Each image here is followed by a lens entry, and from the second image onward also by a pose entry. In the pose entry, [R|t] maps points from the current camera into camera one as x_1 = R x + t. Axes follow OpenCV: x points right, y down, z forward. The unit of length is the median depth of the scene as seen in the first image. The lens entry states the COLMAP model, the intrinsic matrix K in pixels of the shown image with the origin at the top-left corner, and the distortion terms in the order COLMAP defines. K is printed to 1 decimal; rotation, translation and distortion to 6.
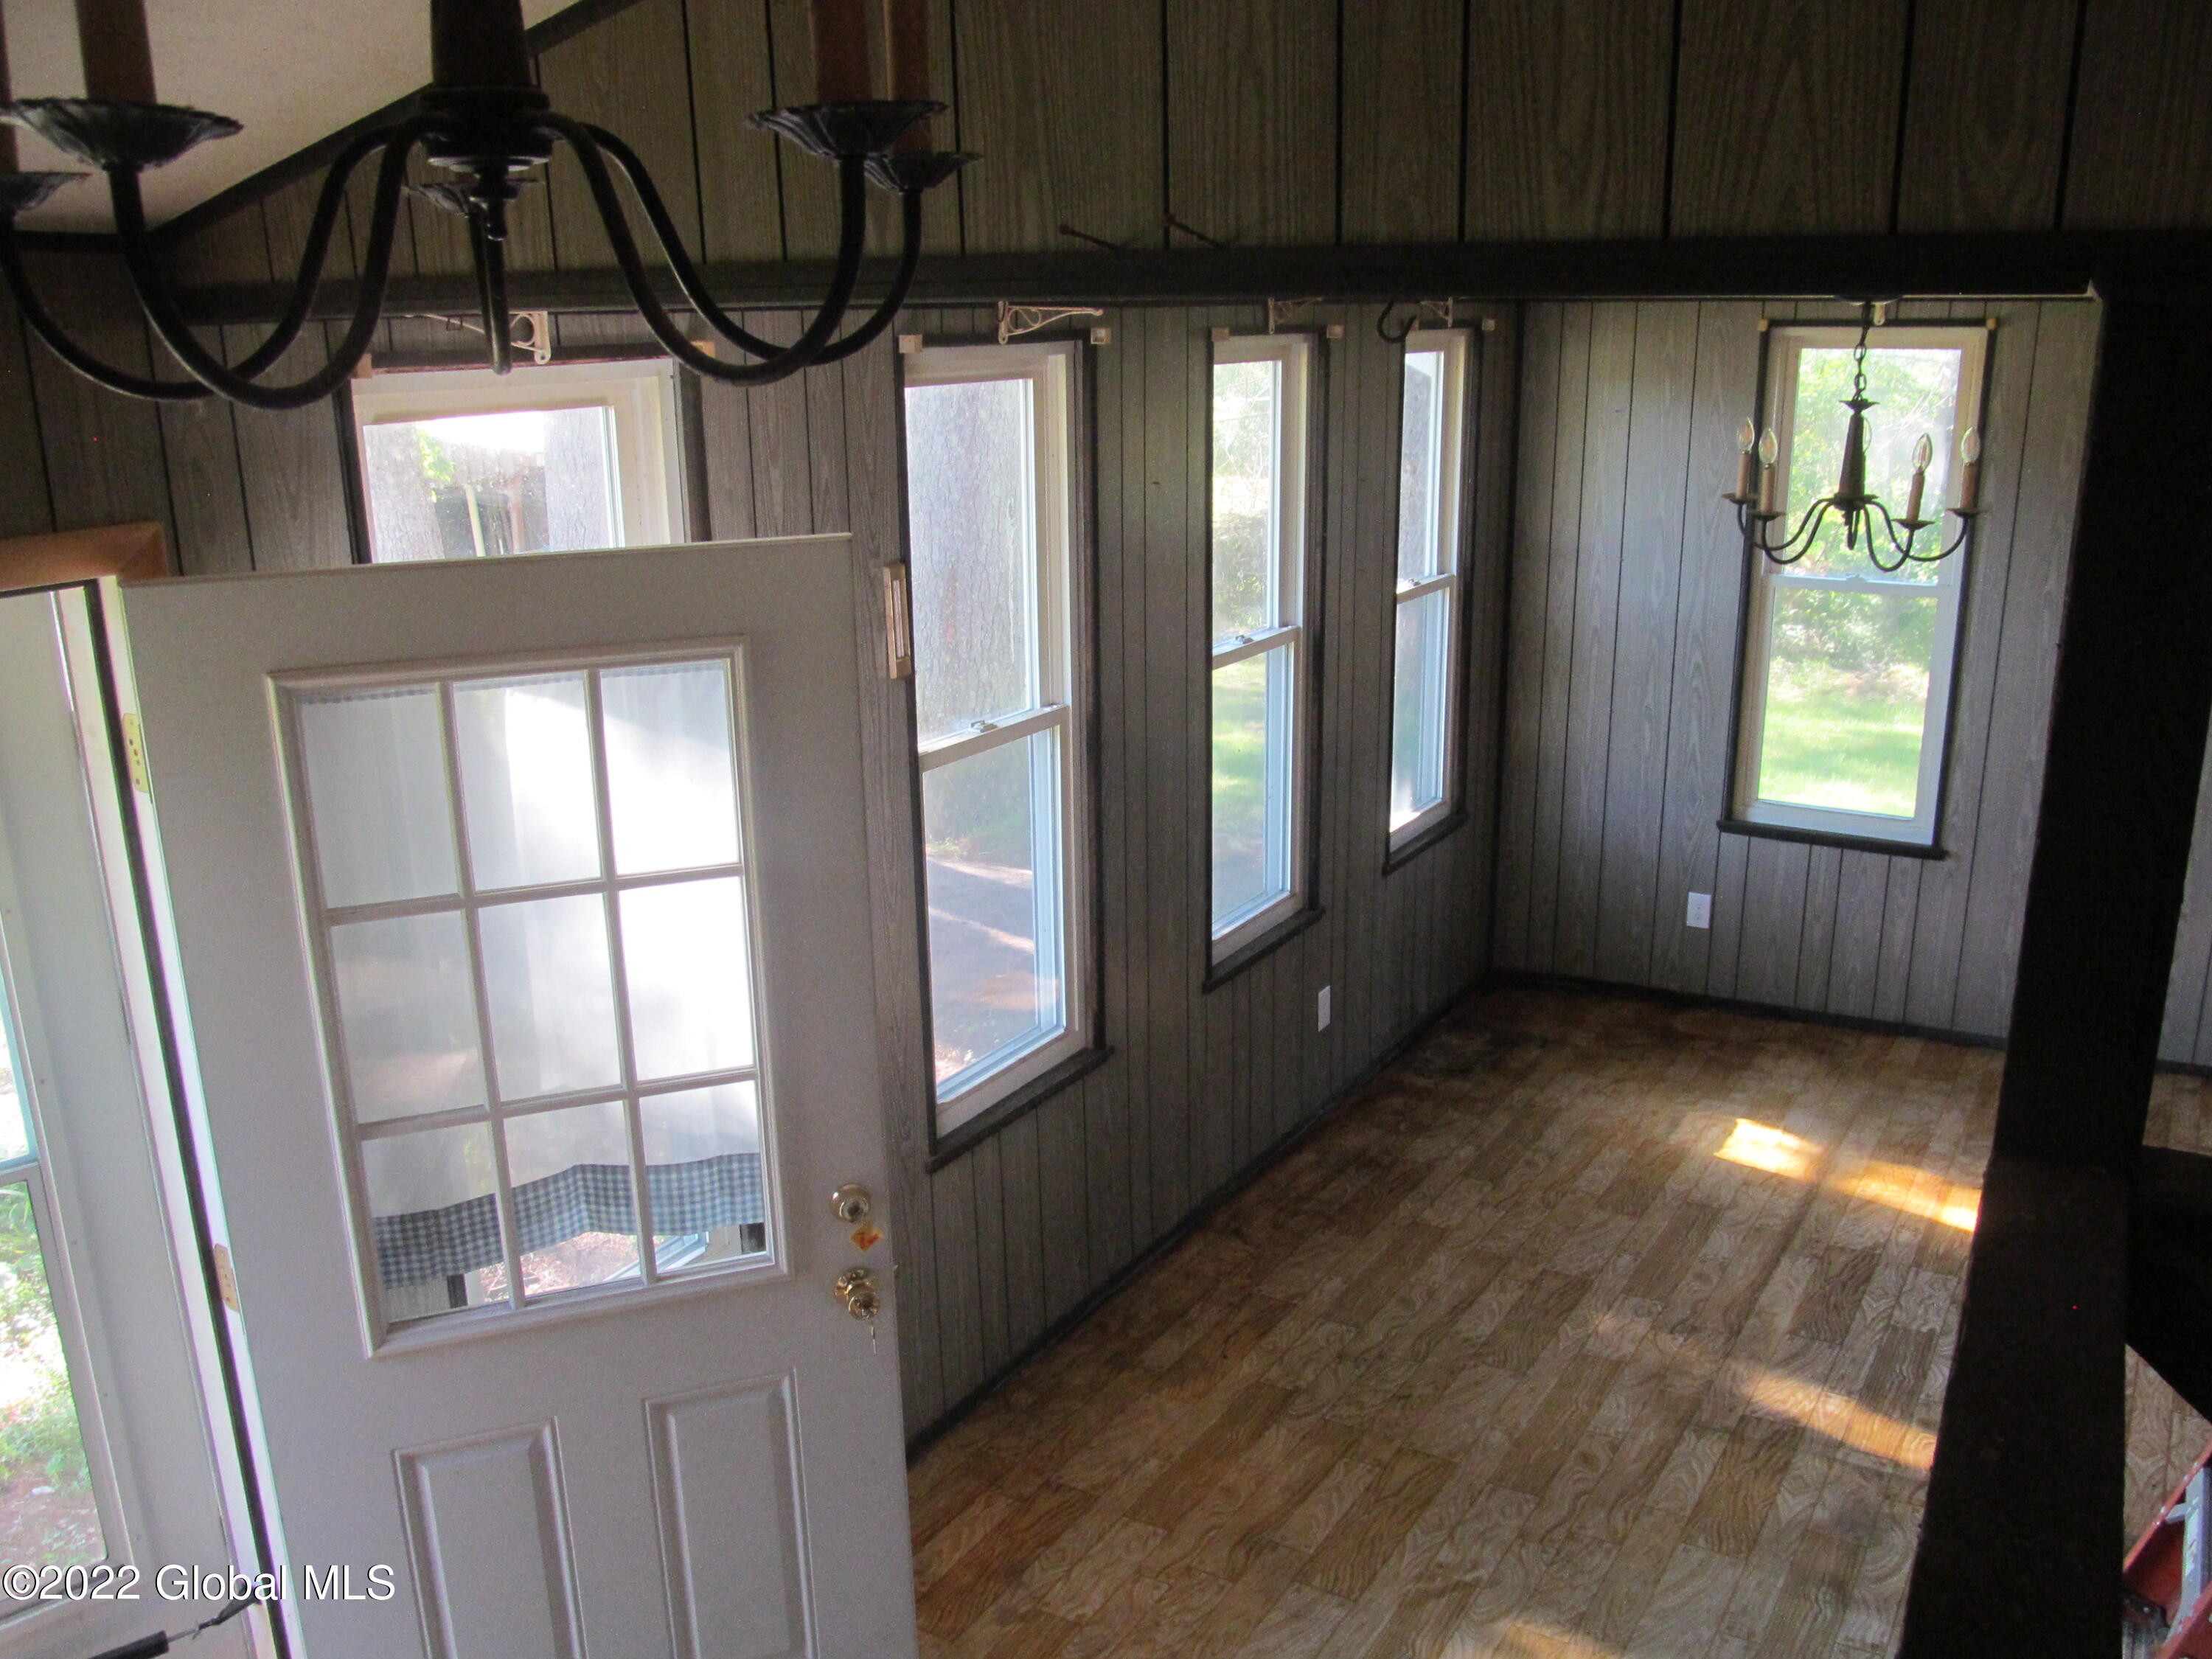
lens RADIAL K [[1820.9, 0, 1106.0], [0, 1820.9, 829.5], [0, 0, 1]] dist [-0.009745, -0.003489]
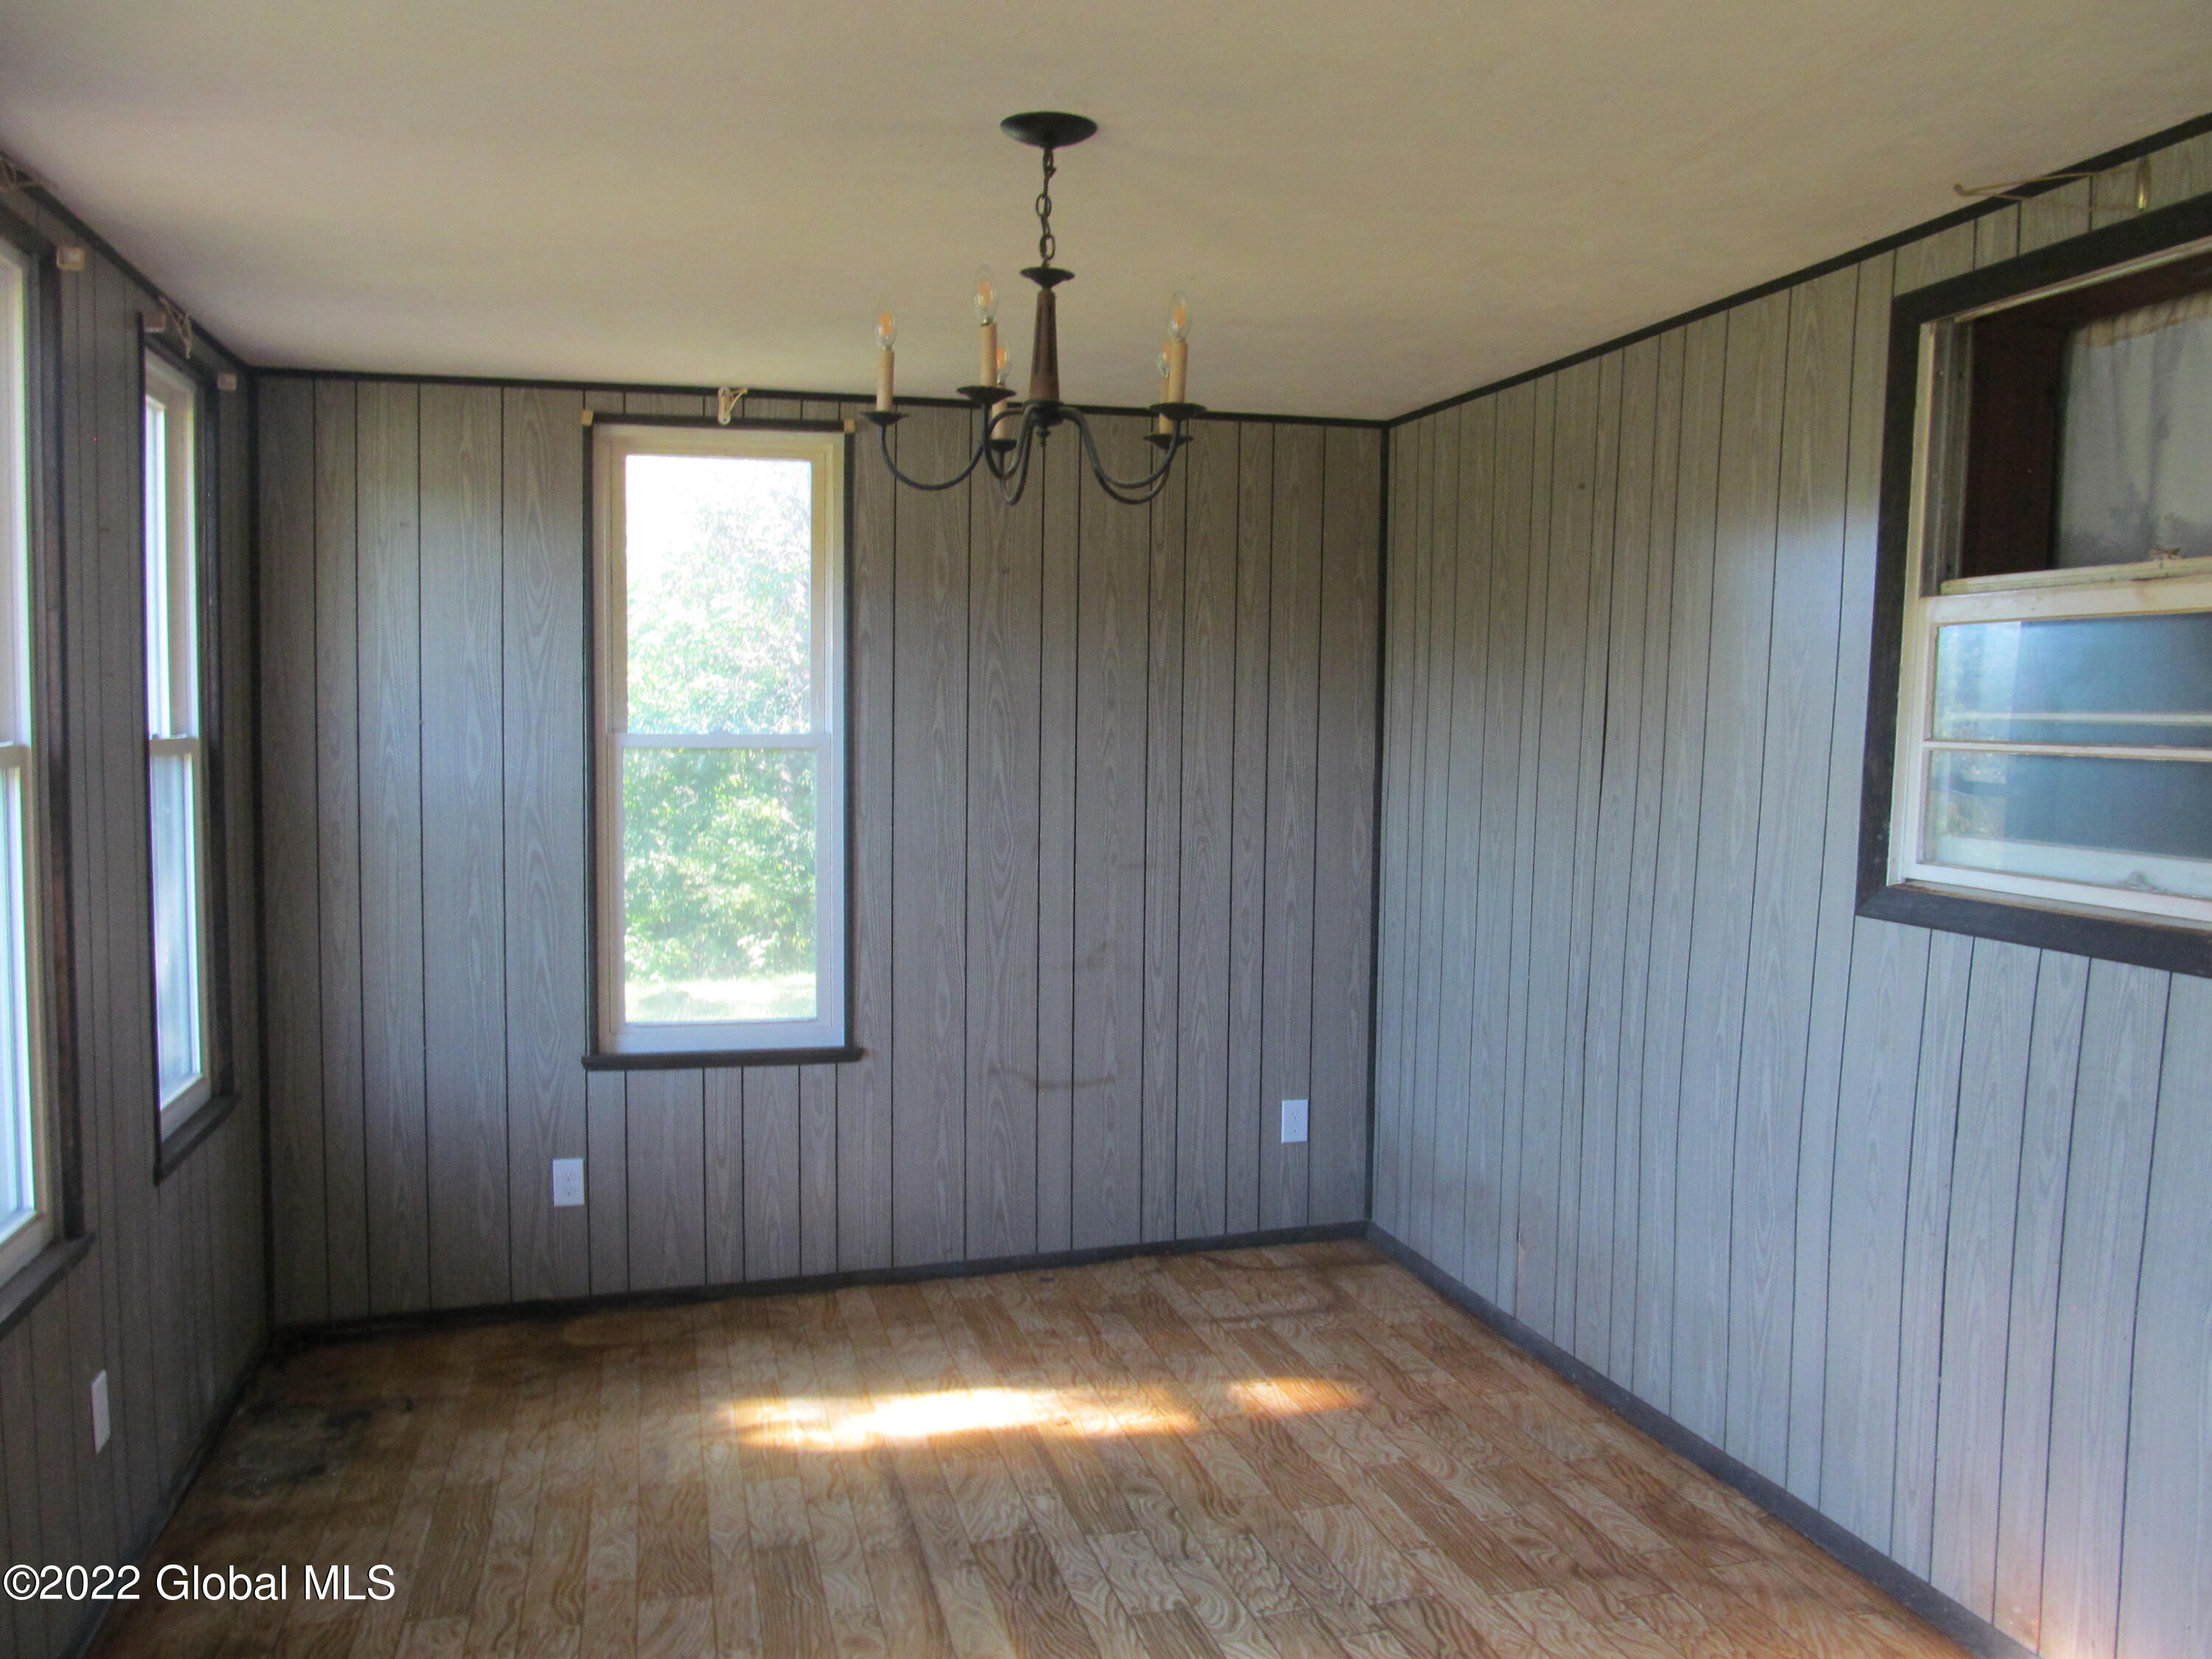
lens RADIAL K [[1863.9, 0, 1042.5], [0, 1863.9, 833.0], [0, 0, 1]] dist [-0.015662, -0.000561]
pose [[0.723233, -0.026803, 0.690084, -0.061659], [0.174238, 0.974002, -0.144777, 0.052147], [-0.668263, 0.224946, 0.709100, 0.309809]]
